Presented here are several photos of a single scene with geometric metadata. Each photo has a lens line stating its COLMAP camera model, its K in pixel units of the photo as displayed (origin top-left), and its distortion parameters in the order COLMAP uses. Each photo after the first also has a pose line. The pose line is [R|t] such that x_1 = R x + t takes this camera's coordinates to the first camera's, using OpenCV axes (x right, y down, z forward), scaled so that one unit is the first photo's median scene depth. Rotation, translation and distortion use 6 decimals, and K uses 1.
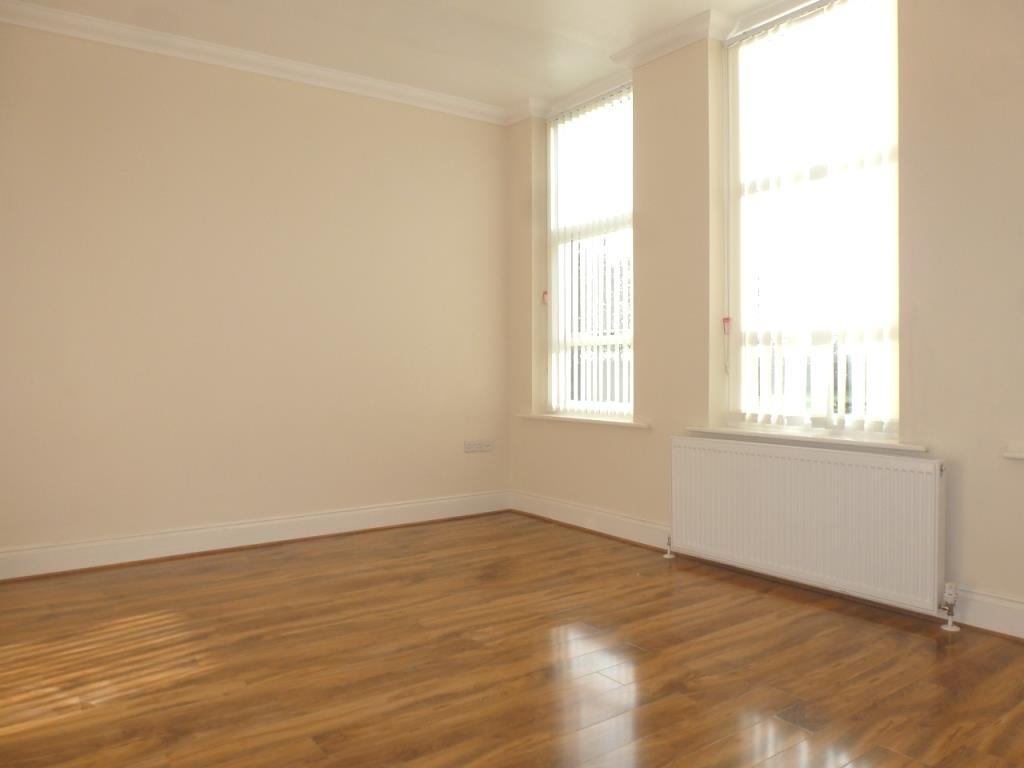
lens RADIAL K [[733.4, 0, 512.0], [0, 733.4, 384.0], [0, 0, 1]] dist [-0.057885, 0.027494]
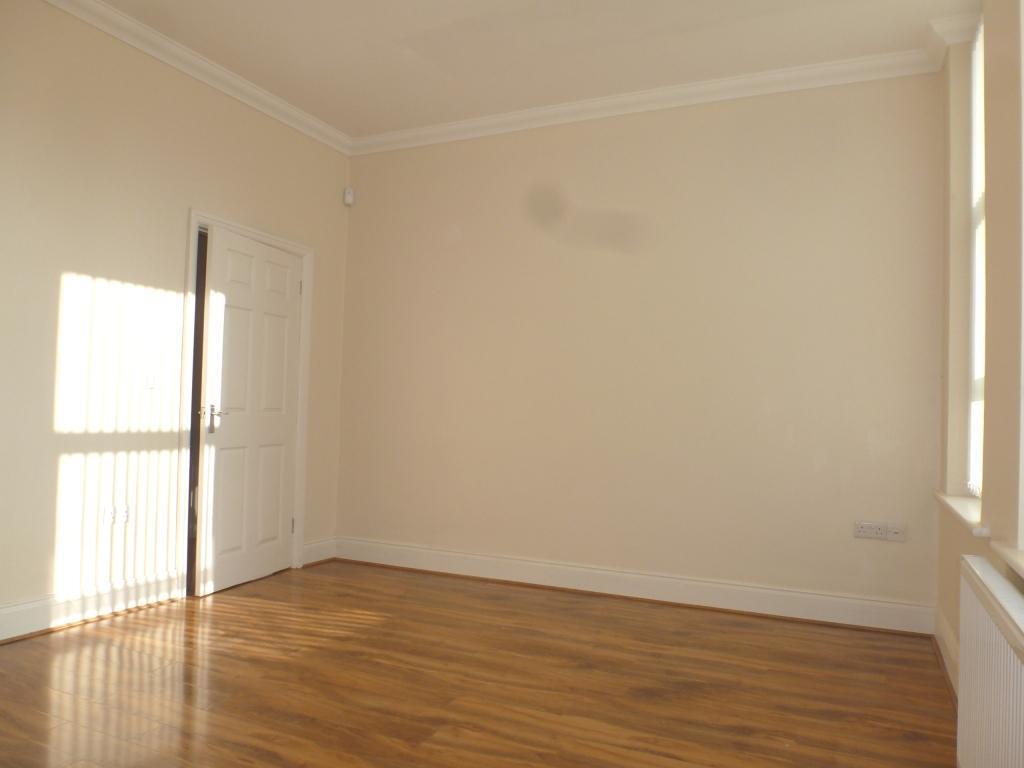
lens RADIAL K [[733.4, 0, 512.0], [0, 733.4, 384.0], [0, 0, 1]] dist [-0.057885, 0.027494]
pose [[0.504540, -0.013042, -0.863290, 0.644734], [-0.055712, 0.997310, -0.047627, -0.005052], [0.861589, 0.072125, 0.502456, 0.594938]]
